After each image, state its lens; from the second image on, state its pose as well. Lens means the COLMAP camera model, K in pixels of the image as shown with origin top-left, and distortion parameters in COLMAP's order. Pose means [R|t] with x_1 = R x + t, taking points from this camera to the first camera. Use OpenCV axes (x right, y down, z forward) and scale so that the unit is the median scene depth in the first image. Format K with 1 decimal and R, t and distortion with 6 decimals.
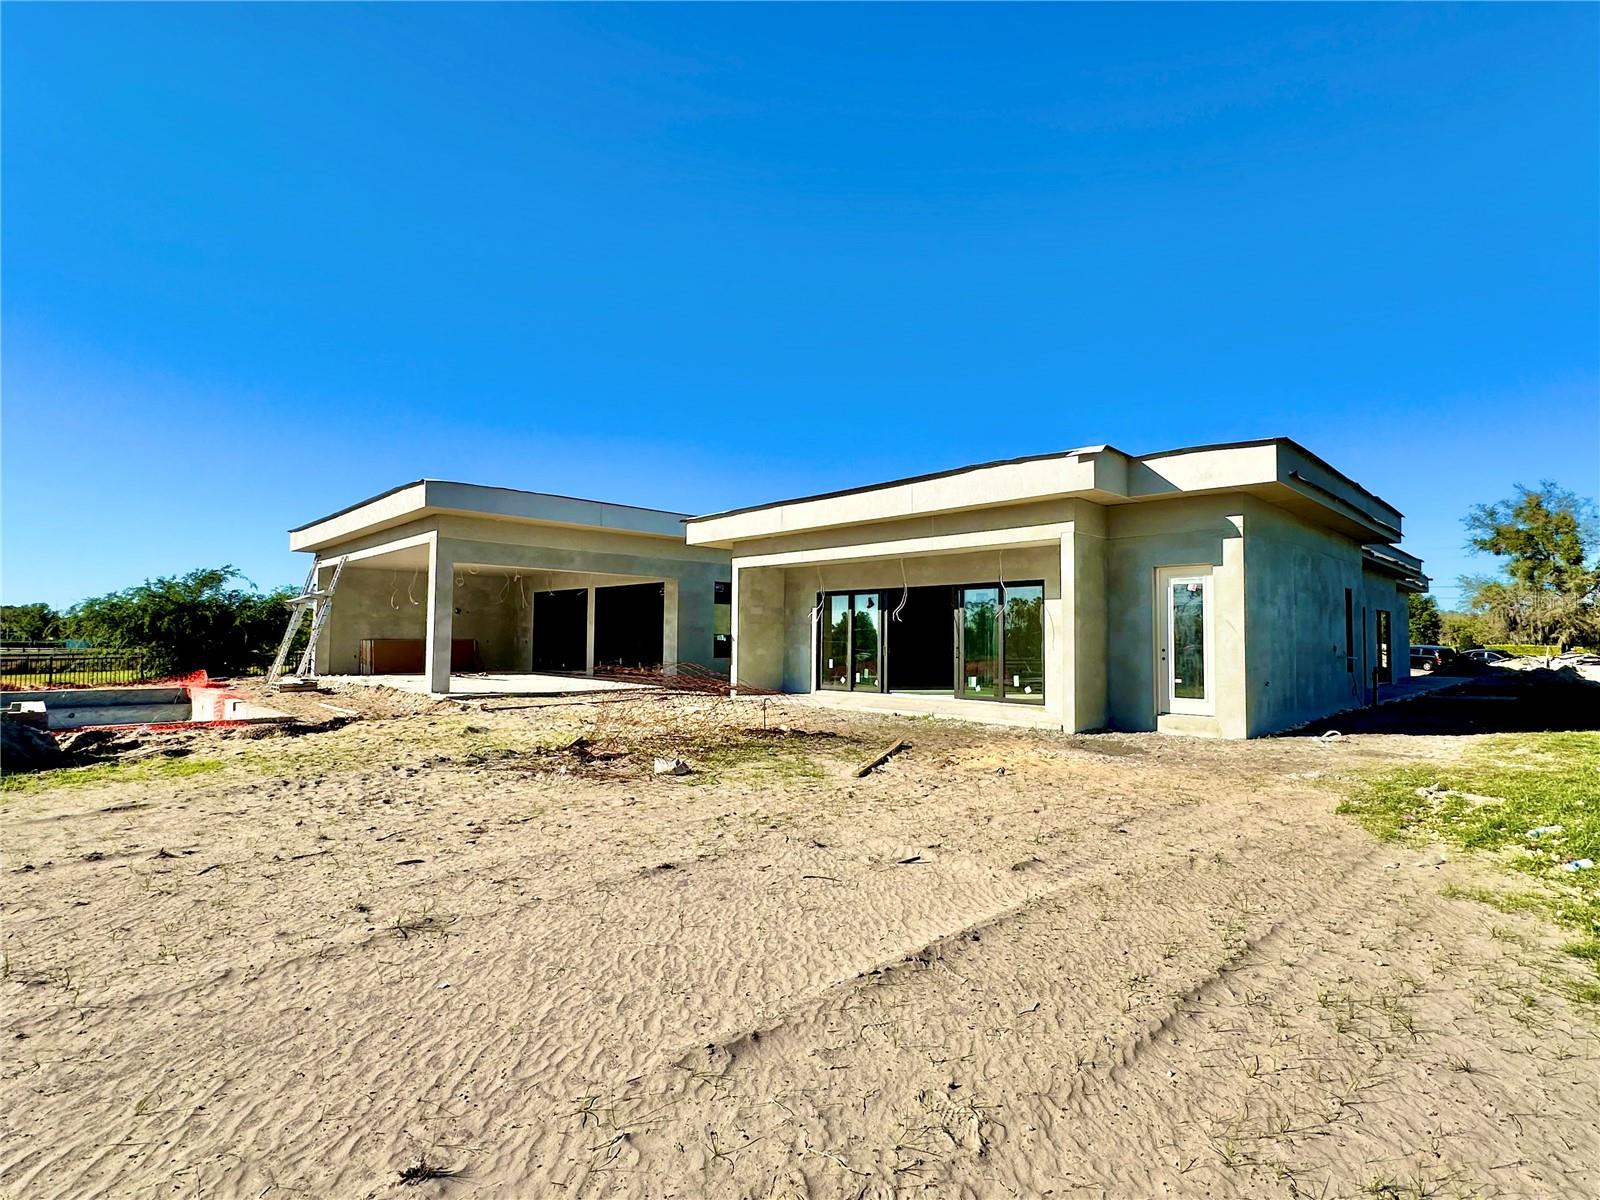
lens RADIAL K [[798.4, 0, 798.3], [0, 798.4, 598.0], [0, 0, 1]] dist [-0.002932, -0.000126]
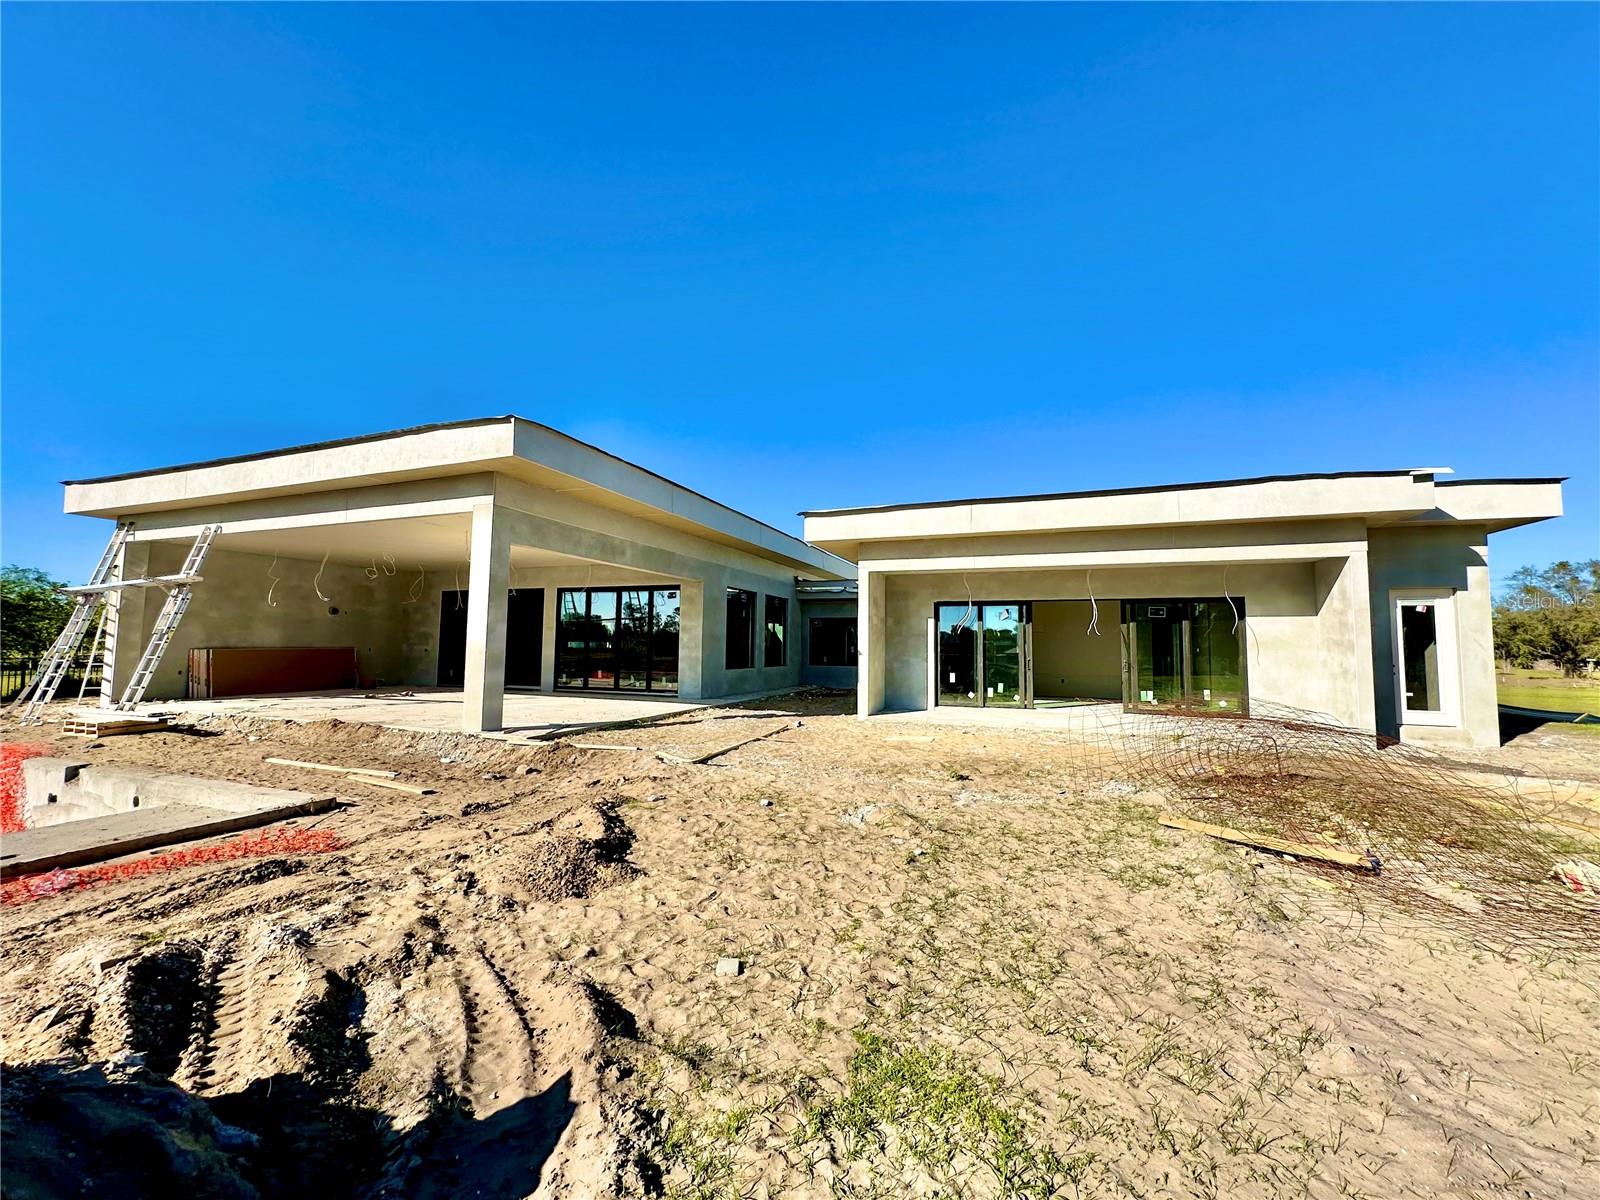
lens RADIAL K [[641.8, 0, 811.5], [0, 641.8, 597.6], [0, 0, 1]] dist [-0.001768, 0.000834]
pose [[0.904369, 0.034762, 0.425333, -0.382378], [-0.026645, 0.999332, -0.025021, 0.009275], [-0.425918, 0.011296, 0.904691, 0.332939]]
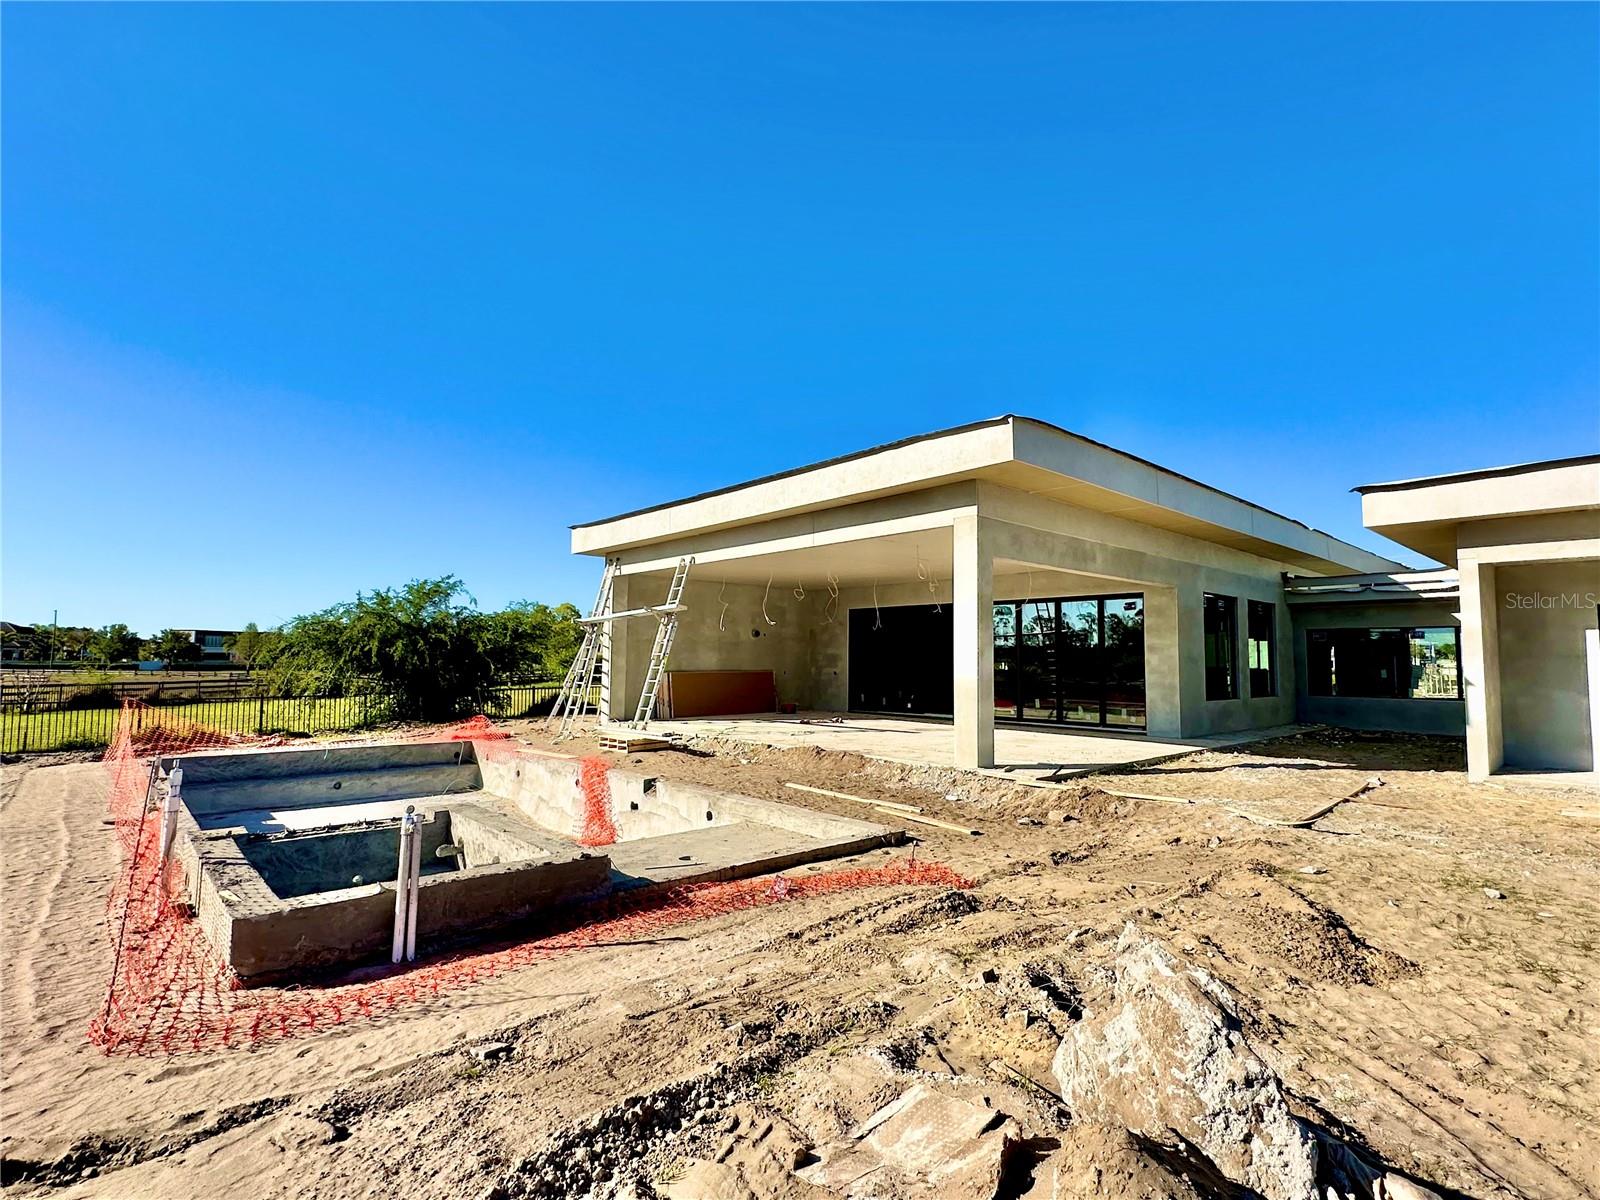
lens RADIAL K [[798.4, 0, 803.0], [0, 798.4, 601.0], [0, 0, 1]] dist [-0.002932, -0.000126]
pose [[0.999325, -0.001672, -0.036700, -0.496281], [0.000861, 0.999755, -0.022111, 0.002993], [0.036728, 0.022064, 0.999082, 0.328367]]
